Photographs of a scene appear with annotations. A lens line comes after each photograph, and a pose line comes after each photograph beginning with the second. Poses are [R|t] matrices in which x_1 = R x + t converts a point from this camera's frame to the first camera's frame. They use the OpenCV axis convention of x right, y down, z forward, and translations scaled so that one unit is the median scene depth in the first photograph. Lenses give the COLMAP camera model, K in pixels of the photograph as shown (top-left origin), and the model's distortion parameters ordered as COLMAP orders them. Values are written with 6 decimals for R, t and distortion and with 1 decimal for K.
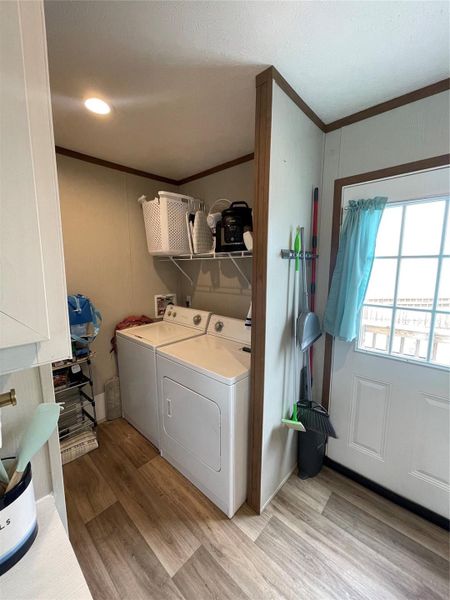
lens RADIAL K [[243.3, 0, 225.4], [0, 243.3, 298.8], [0, 0, 1]] dist [-0.000138, 0.000570]
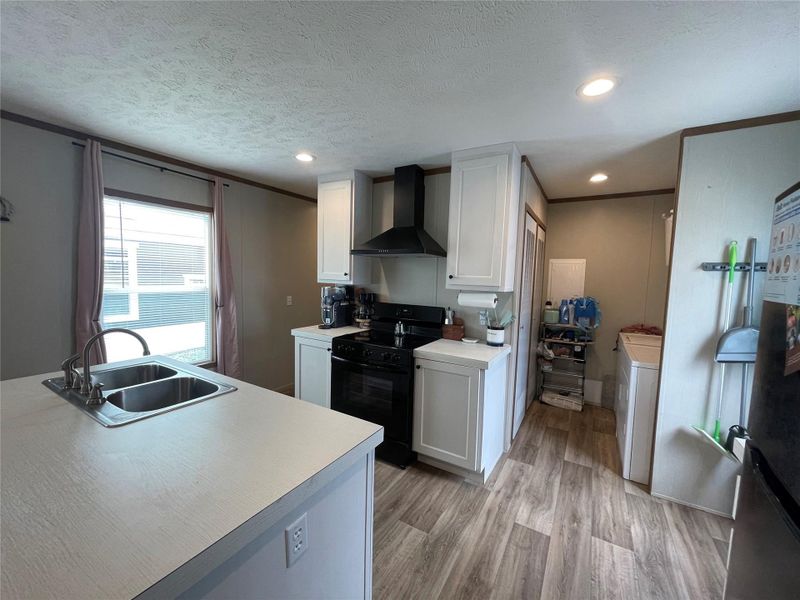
lens RADIAL K [[324.4, 0, 400.1], [0, 324.4, 298.6], [0, 0, 1]] dist [-0.000138, 0.000570]
pose [[0.201990, 0.080345, -0.976086, 1.350417], [-0.161678, 0.985691, 0.047678, 0.106272], [0.965950, 0.148181, 0.212090, -0.599610]]
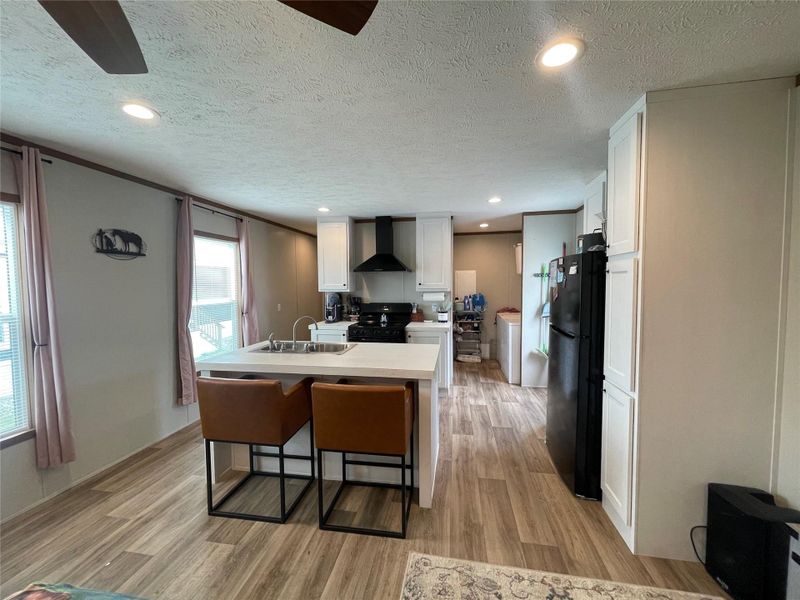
lens RADIAL K [[324.4, 0, 398.4], [0, 324.4, 297.8], [0, 0, 1]] dist [-0.000138, 0.000570]
pose [[0.540418, 0.036379, -0.840610, 2.143552], [-0.107964, 0.993804, -0.026401, 0.260878], [0.834441, 0.105023, 0.540997, -1.794062]]
